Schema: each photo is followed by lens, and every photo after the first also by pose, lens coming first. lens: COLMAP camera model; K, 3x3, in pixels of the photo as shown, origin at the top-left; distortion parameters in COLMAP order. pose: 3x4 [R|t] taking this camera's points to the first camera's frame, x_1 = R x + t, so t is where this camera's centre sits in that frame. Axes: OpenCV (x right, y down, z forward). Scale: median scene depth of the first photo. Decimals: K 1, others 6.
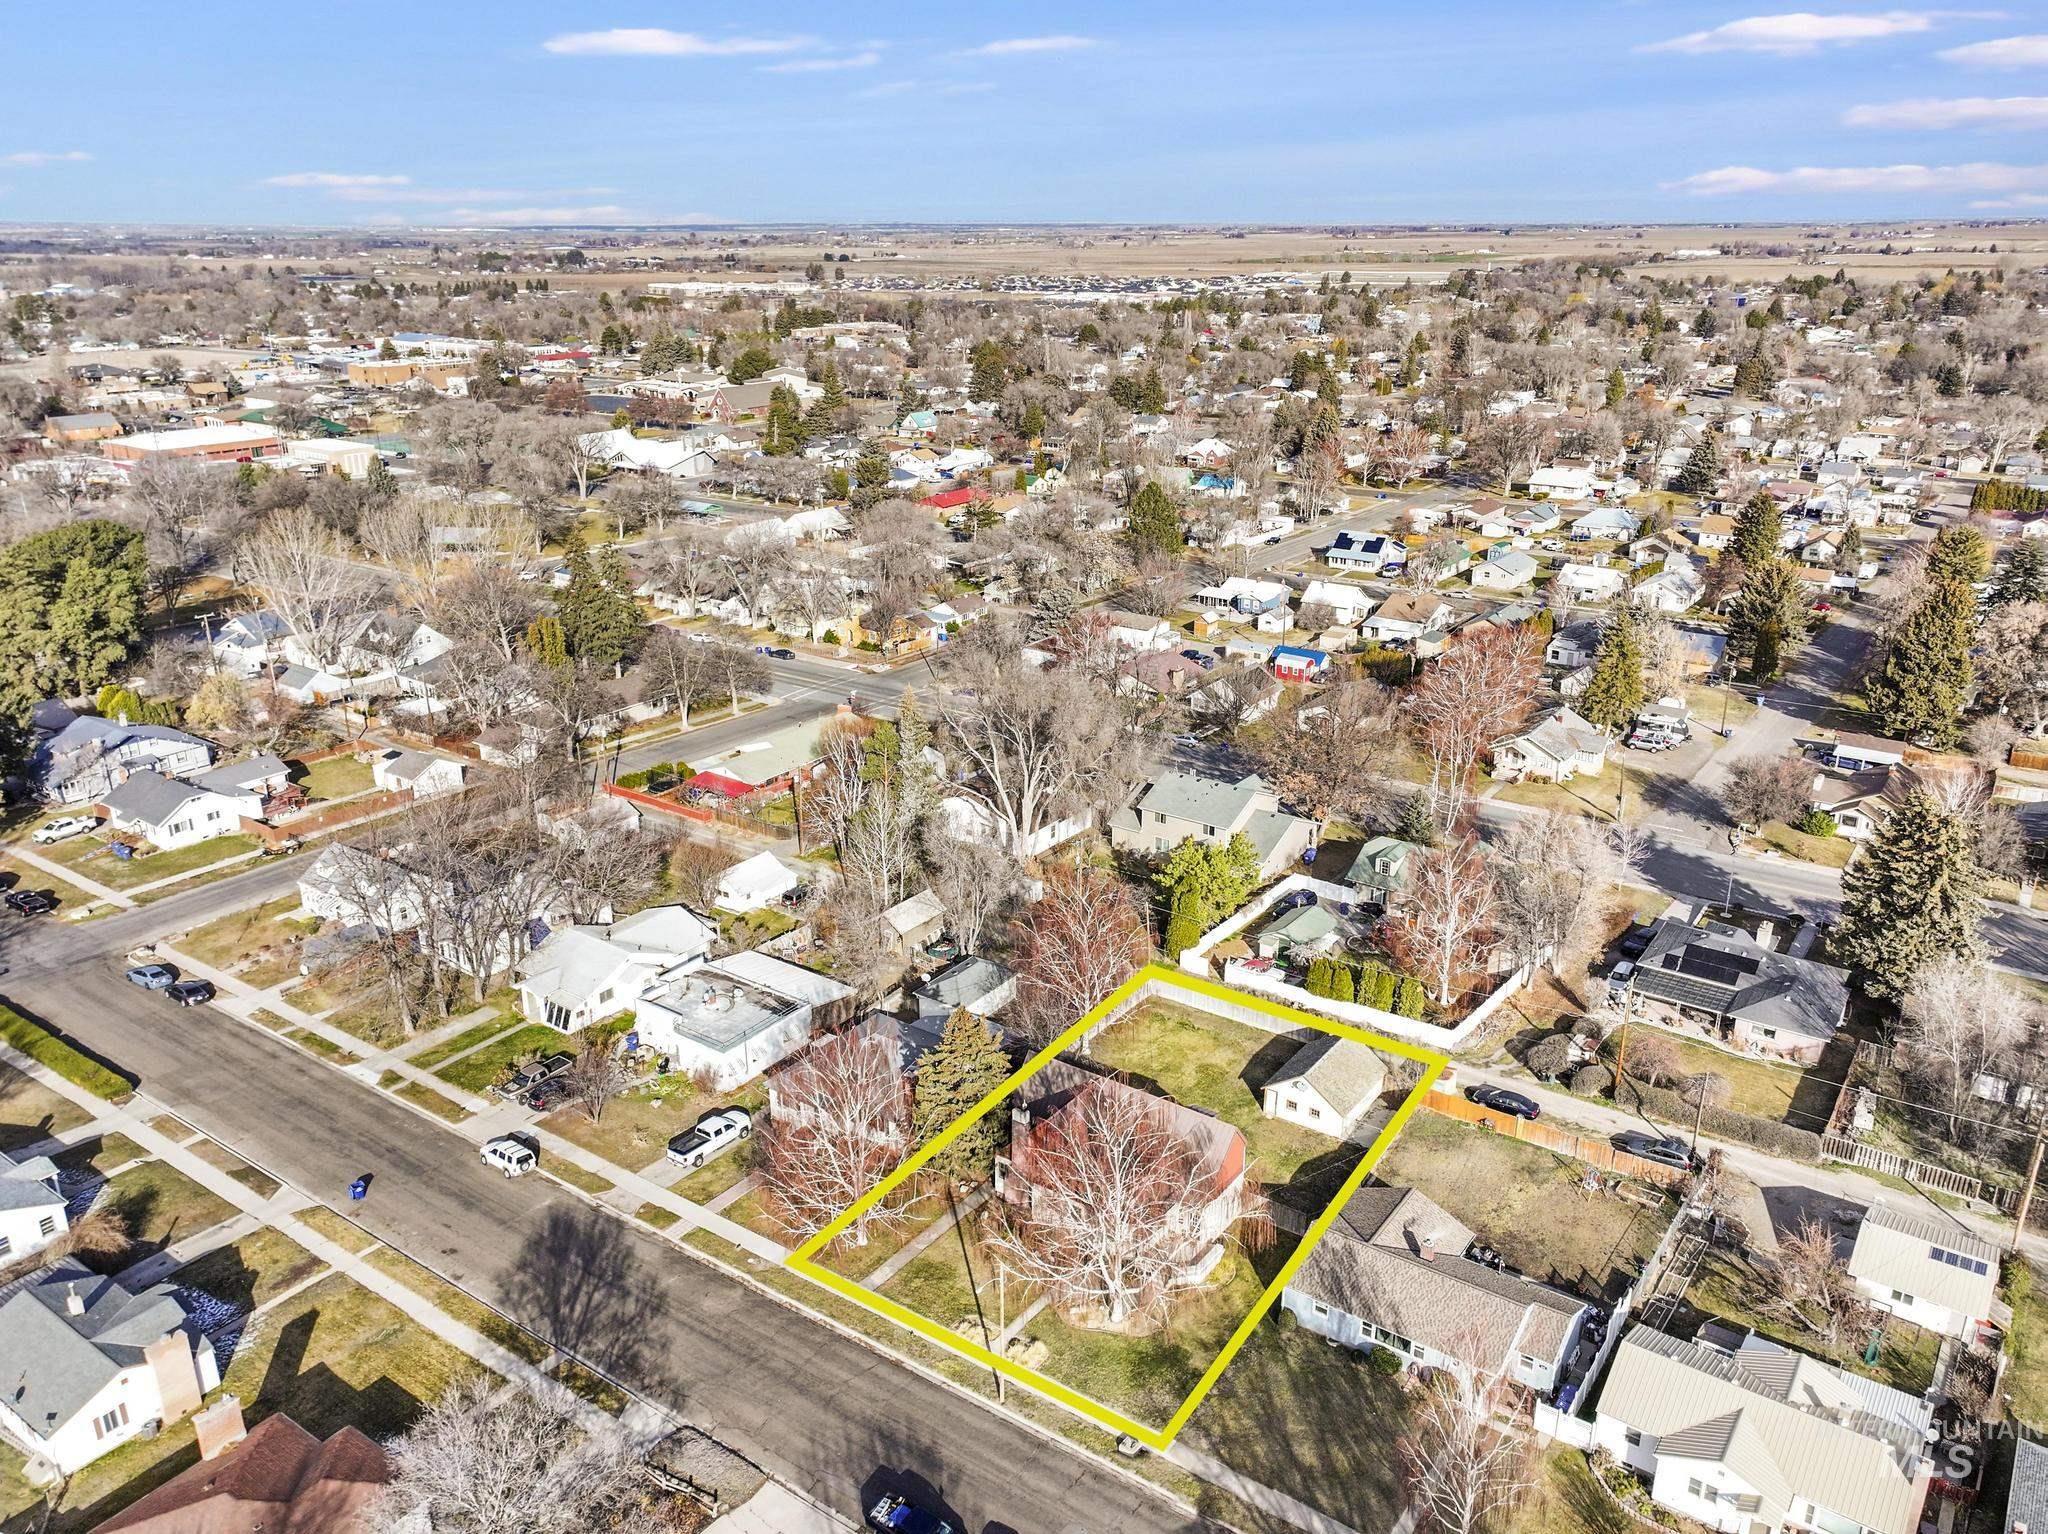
lens RADIAL K [[1513.8, 0, 1041.2], [0, 1513.8, 764.3], [0, 0, 1]] dist [0.009298, 0.001369]
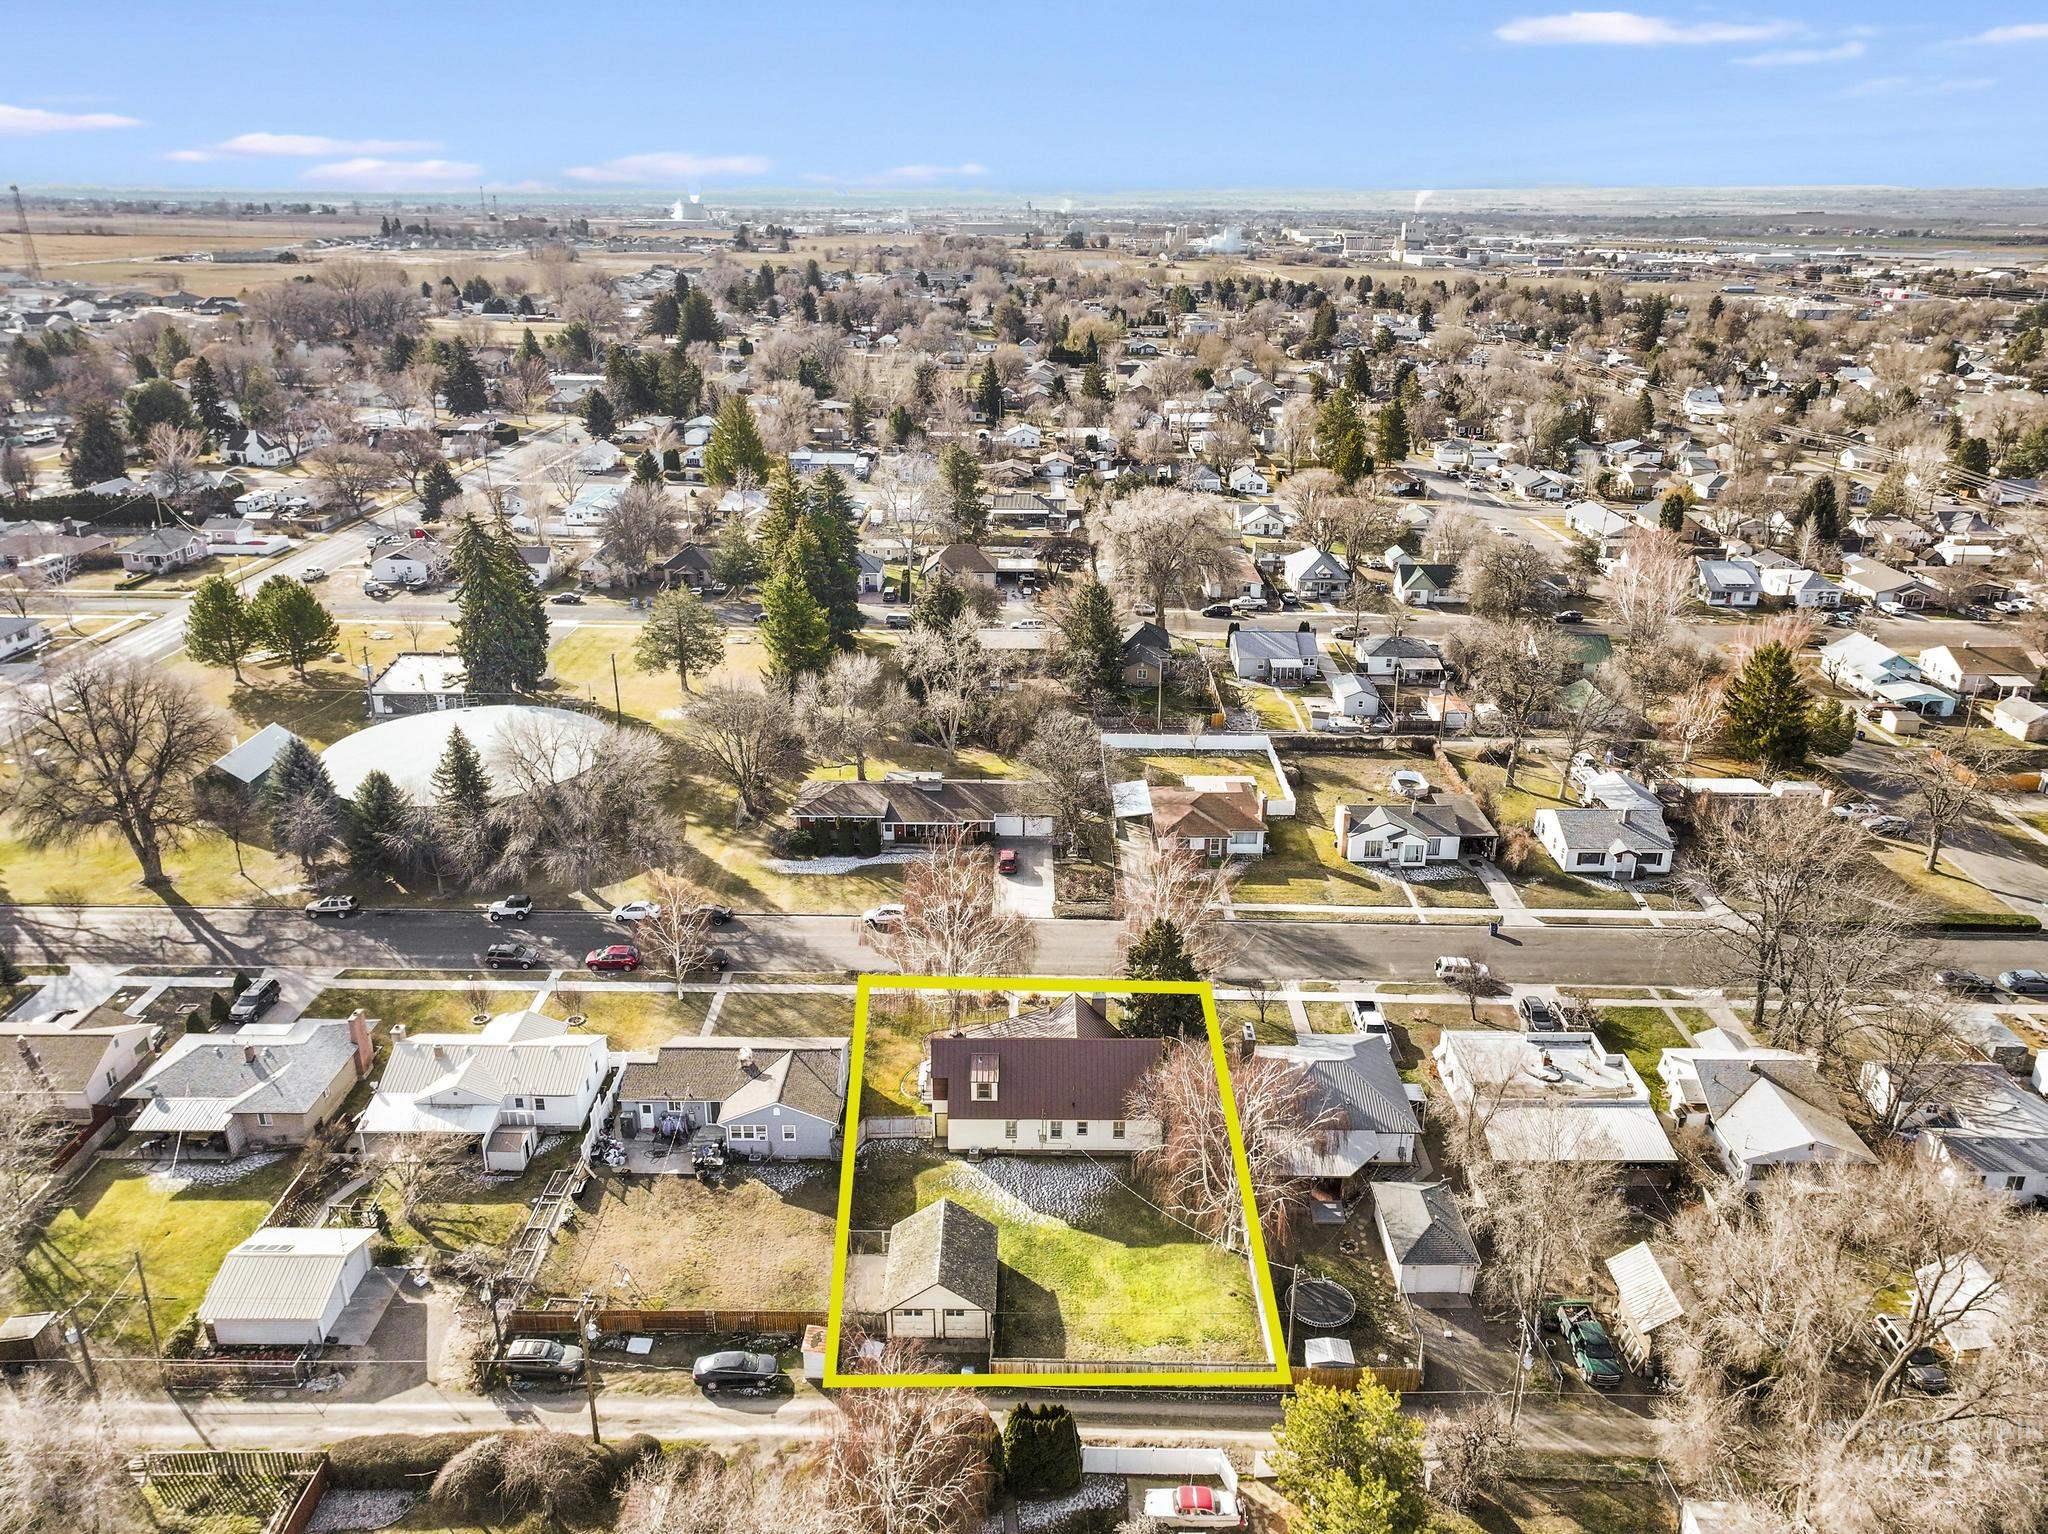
lens RADIAL K [[1513.8, 0, 1041.2], [0, 1513.8, 764.3], [0, 0, 1]] dist [0.009298, 0.001369]
pose [[-0.812767, 0.204135, -0.545654, 0.618457], [-0.203430, 0.778204, 0.594150, -0.584318], [0.545917, 0.593908, -0.590971, 1.551818]]
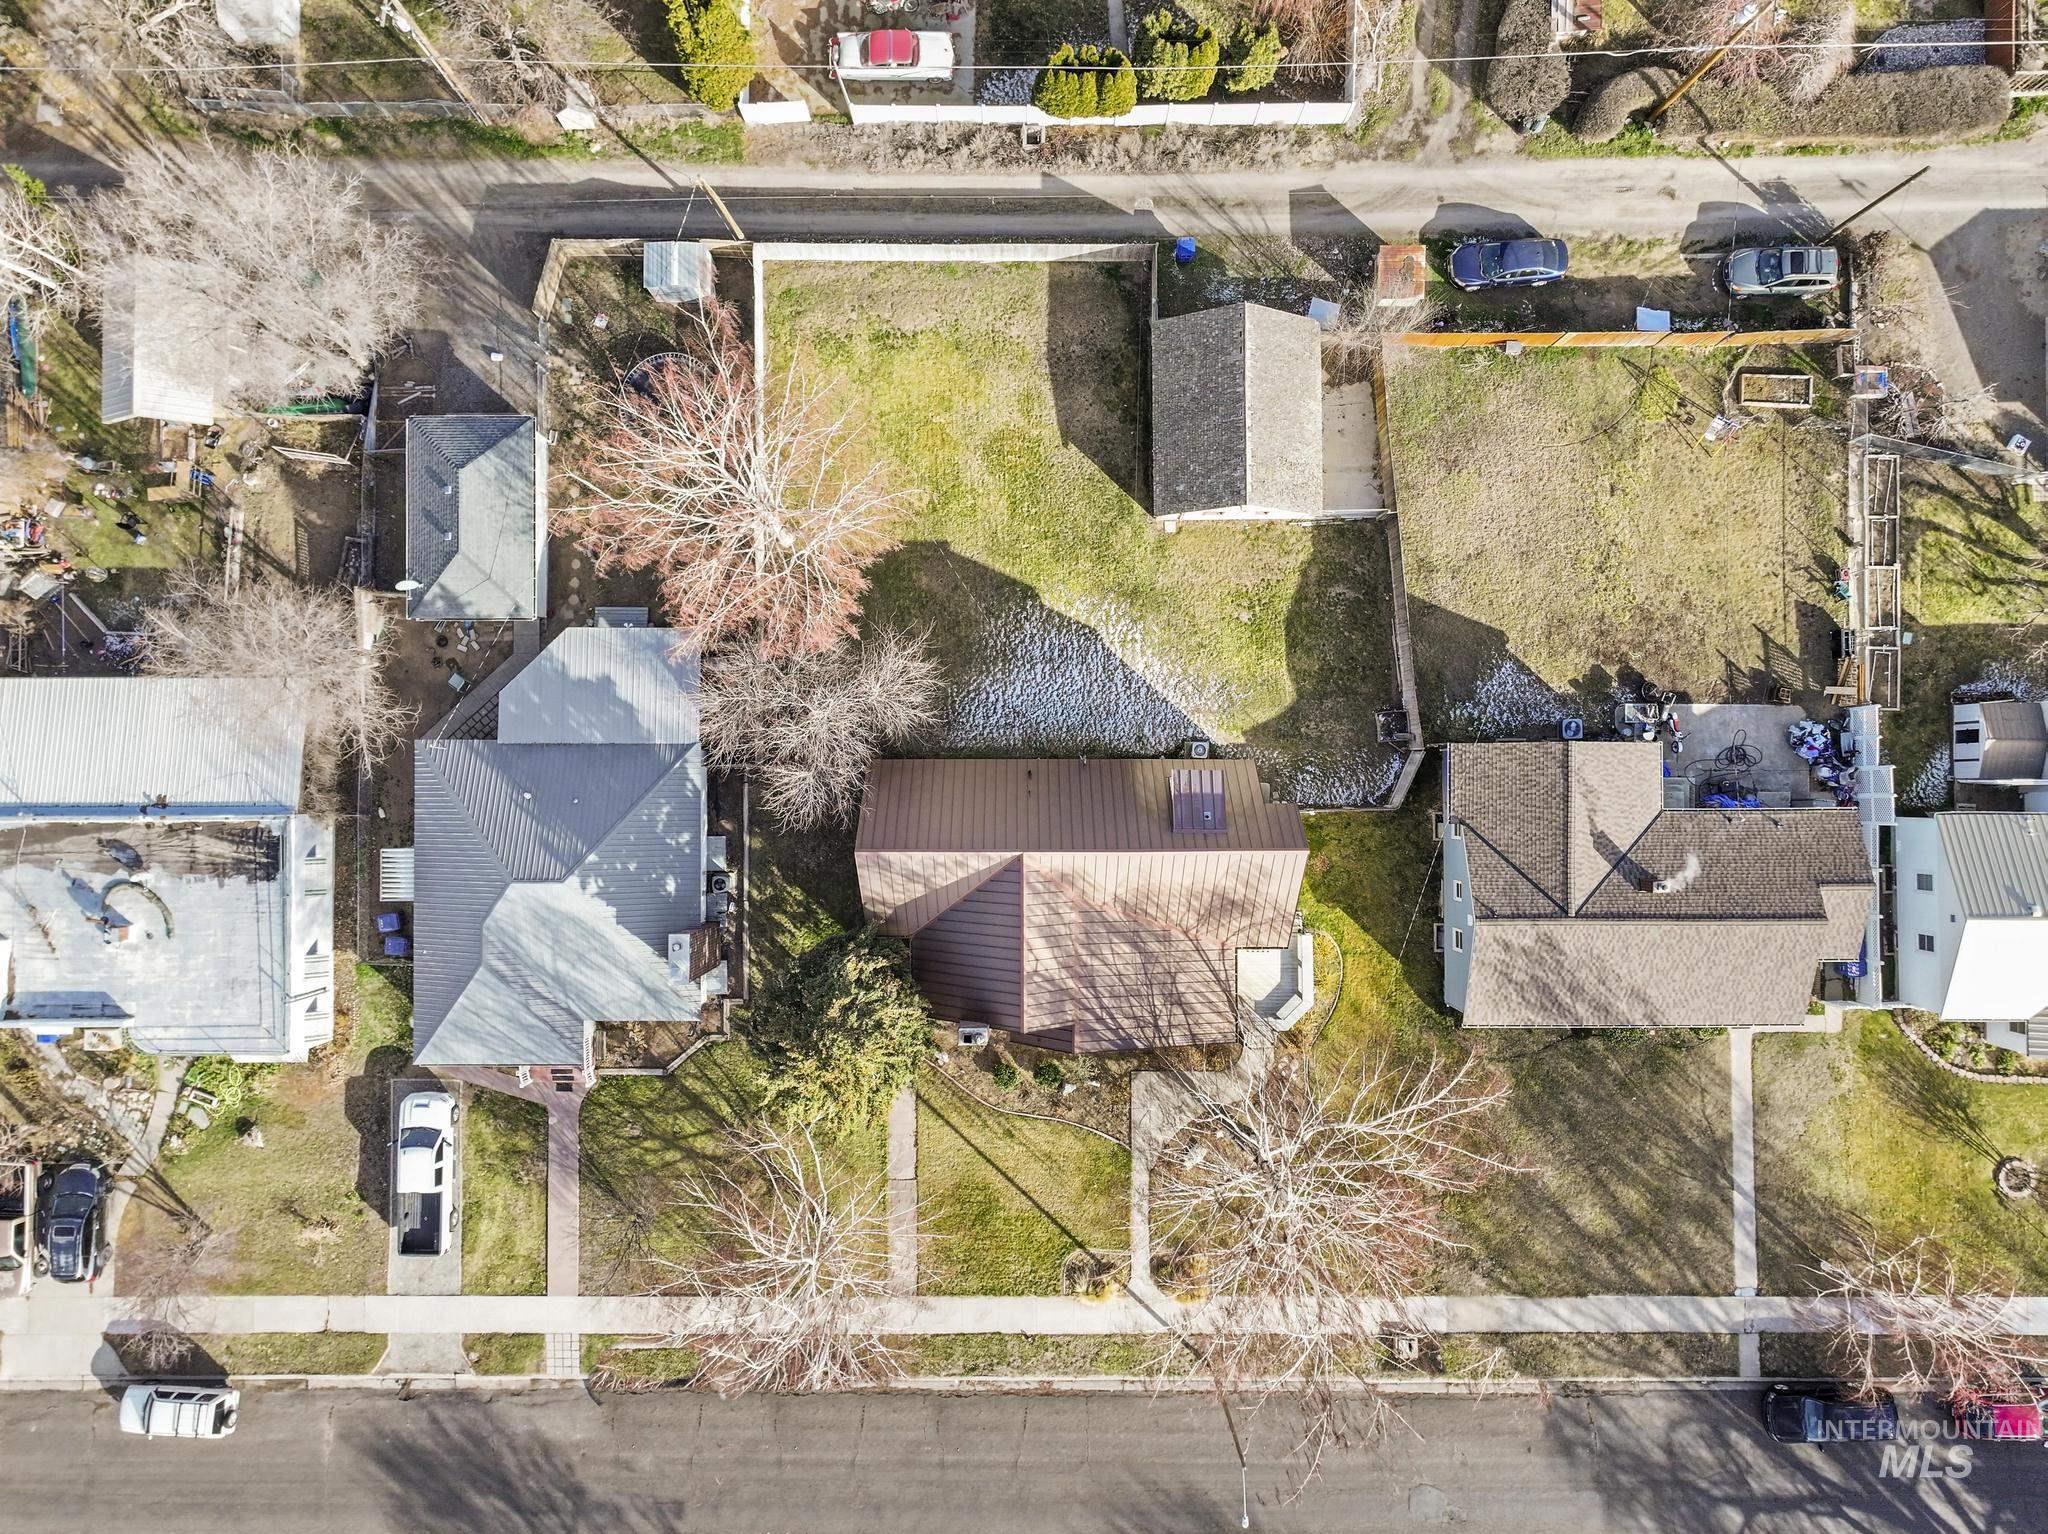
lens RADIAL K [[1482.0, 0, 1024.0], [0, 1482.0, 767.0], [0, 0, 1]] dist [0.002263, 0.009844]
pose [[0.814429, -0.580009, 0.017184, 0.047946], [0.194232, 0.300401, 0.933827, -0.302246], [-0.546790, -0.757198, 0.357312, 0.863099]]
